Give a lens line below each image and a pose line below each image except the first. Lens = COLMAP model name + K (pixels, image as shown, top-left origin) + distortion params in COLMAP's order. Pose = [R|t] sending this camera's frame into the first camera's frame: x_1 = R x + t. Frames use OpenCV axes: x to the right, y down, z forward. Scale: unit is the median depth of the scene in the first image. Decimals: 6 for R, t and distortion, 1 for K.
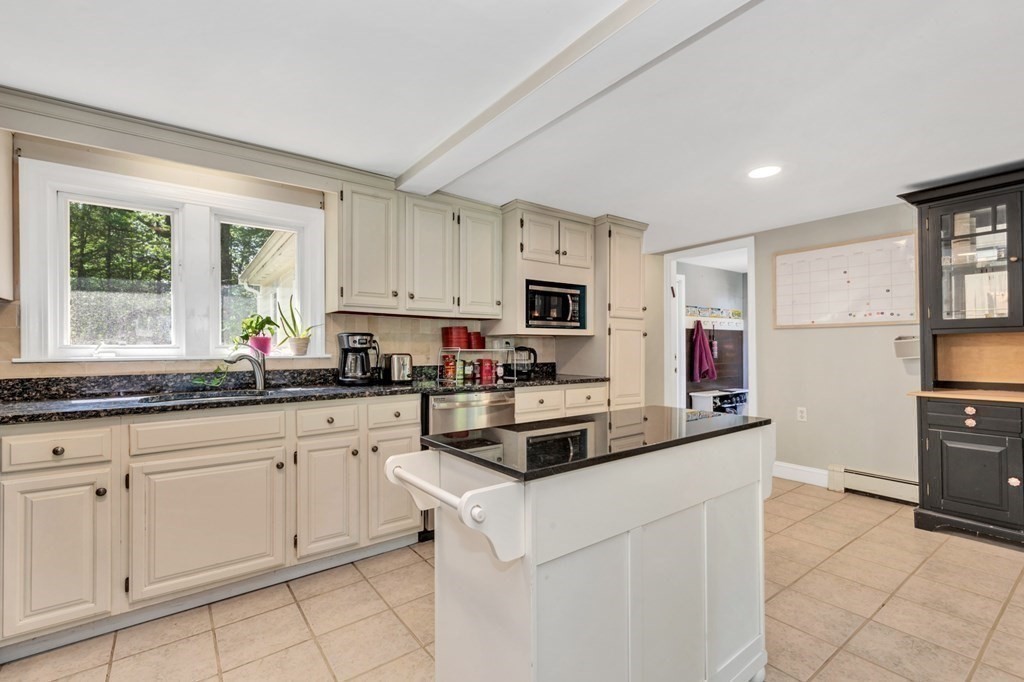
lens RADIAL K [[444.7, 0, 500.9], [0, 444.7, 349.3], [0, 0, 1]] dist [0.004229, 0.000953]
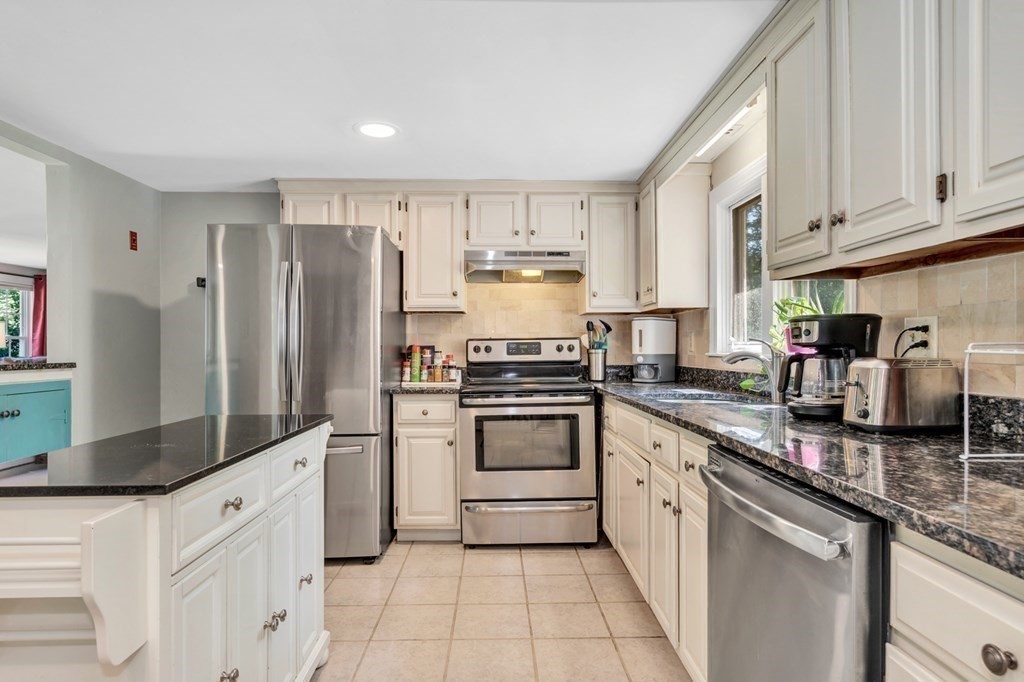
lens RADIAL K [[566.6, 0, 509.2], [0, 566.6, 346.0], [0, 0, 1]] dist [0.002949, 0.001170]
pose [[-0.570998, 0.003949, -0.820942, 0.390786], [0.002098, 0.999992, 0.003351, -0.004204], [0.820949, 0.000191, -0.571001, 1.020239]]
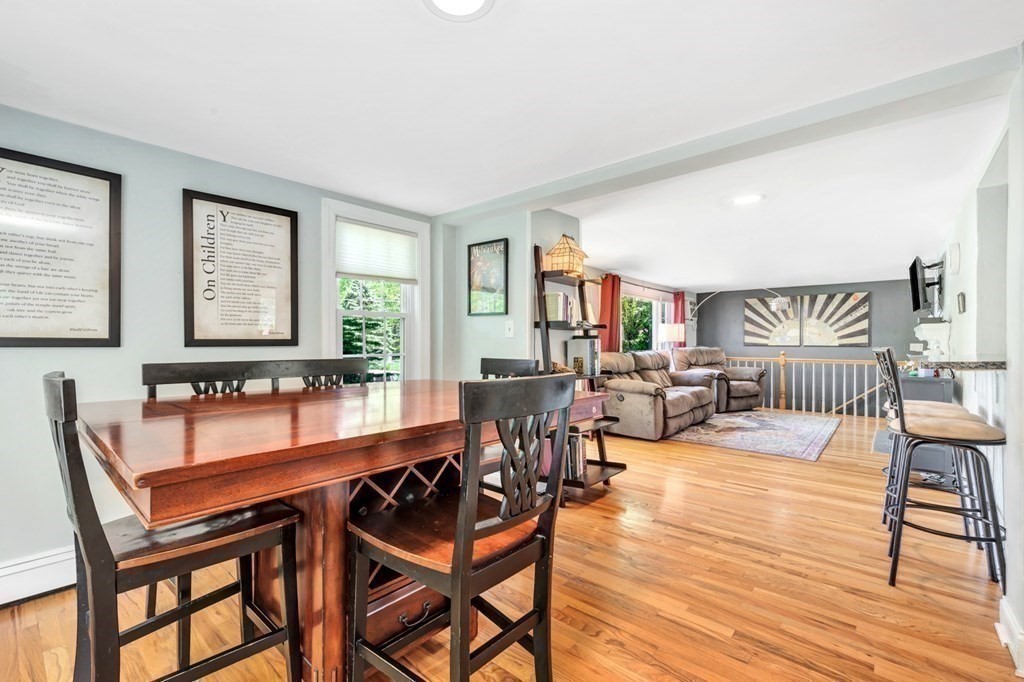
lens RADIAL K [[444.7, 0, 507.9], [0, 444.7, 342.6], [0, 0, 1]] dist [0.004229, 0.000953]
pose [[-0.972259, 0.005848, -0.233834, 1.274474], [0.004339, 0.999966, 0.006968, -0.008309], [0.233866, 0.005760, -0.972252, 0.438455]]
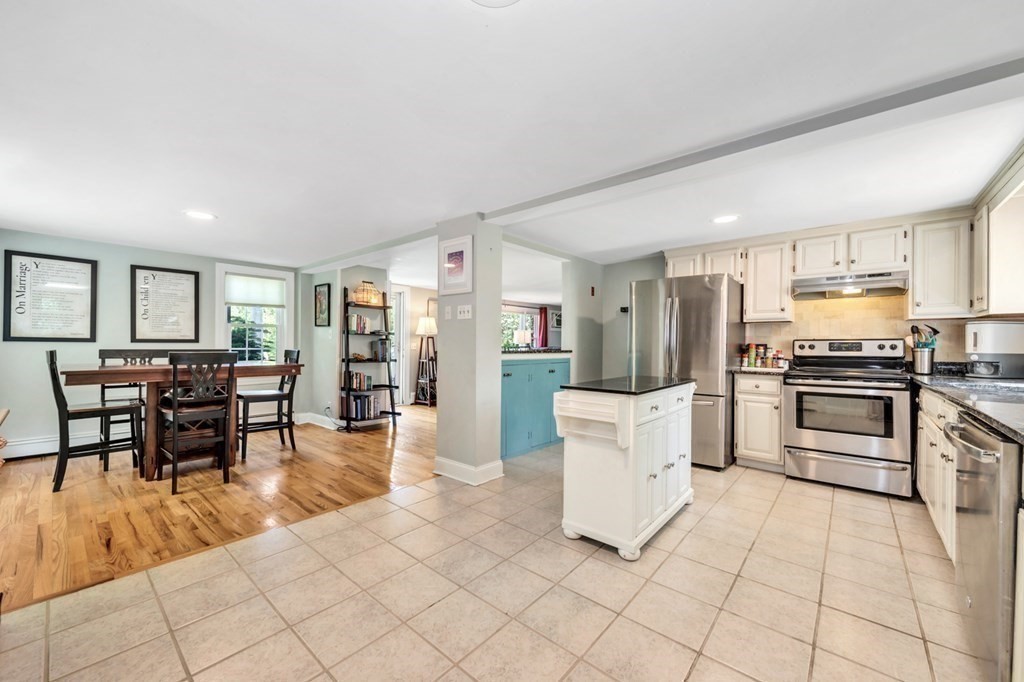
lens RADIAL K [[397.8, 0, 506.6], [0, 397.8, 344.8], [0, 0, 1]] dist [0.008431, -0.001017]
pose [[-0.975043, -0.001372, -0.222010, 0.610847], [-0.003601, 0.999947, 0.009632, -0.008638], [0.221985, 0.010191, -0.974997, 1.289173]]
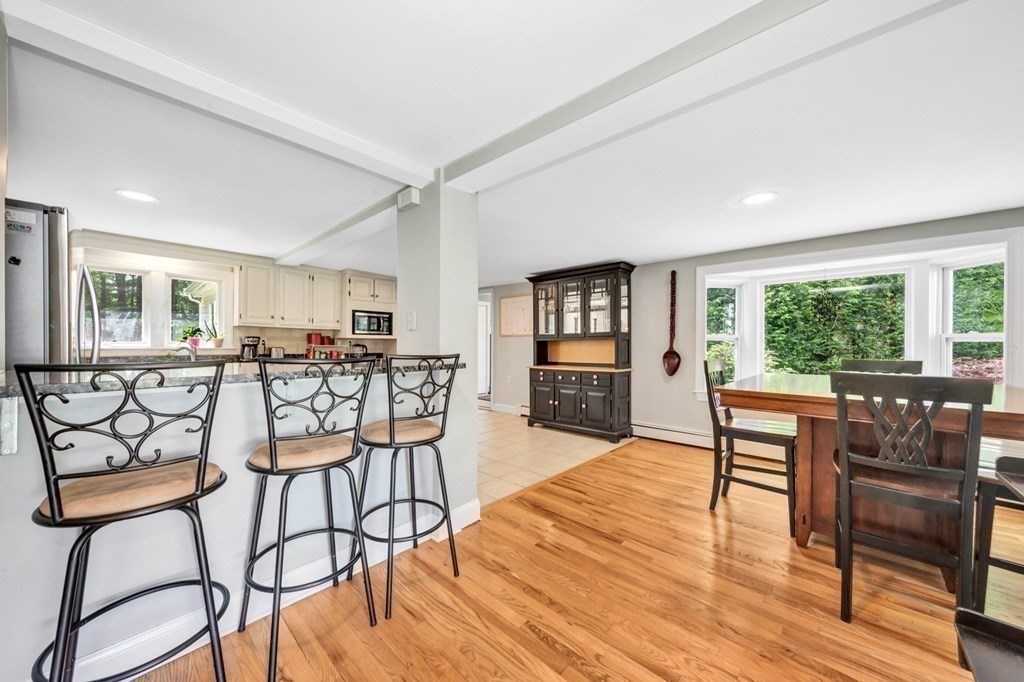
lens RADIAL K [[362.2, 0, 509.3], [0, 362.2, 345.5], [0, 0, 1]] dist [-0.002654, 0.000179]
pose [[0.980035, 0.009080, 0.198619, 0.457261], [-0.008748, 0.999958, -0.002550, -0.003108], [-0.198634, 0.000762, 0.980073, -0.757909]]
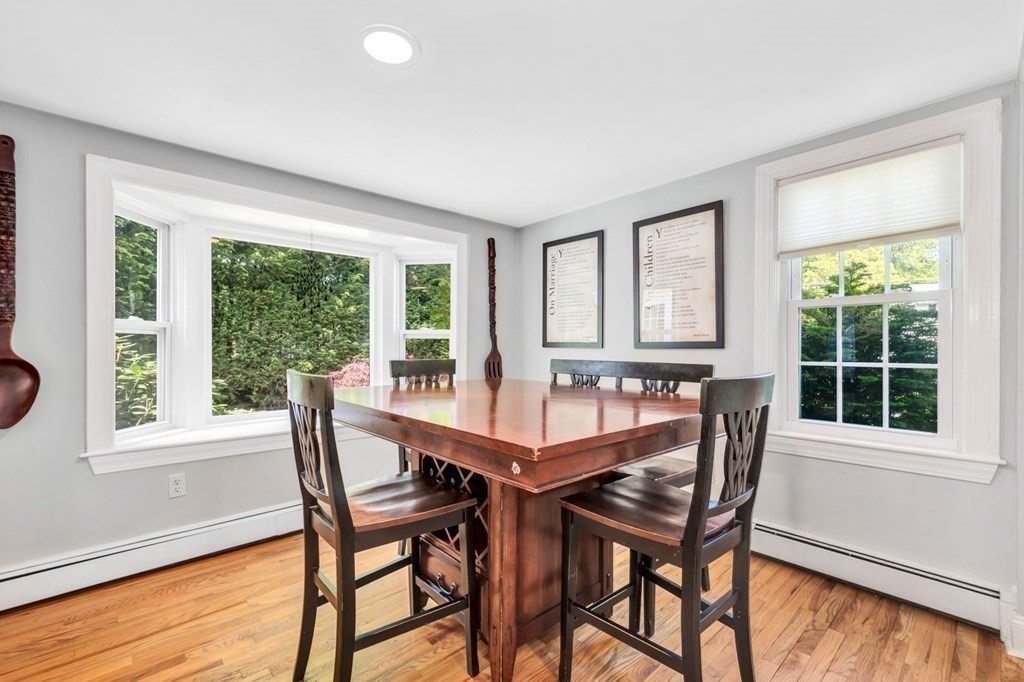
lens RADIAL K [[444.7, 0, 511.9], [0, 444.7, 345.7], [0, 0, 1]] dist [0.004229, 0.000953]
pose [[-0.110754, 0.004850, 0.993836, 0.660249], [0.006379, 0.999971, -0.004169, -0.001247], [-0.993827, 0.005878, -0.110782, -0.115558]]
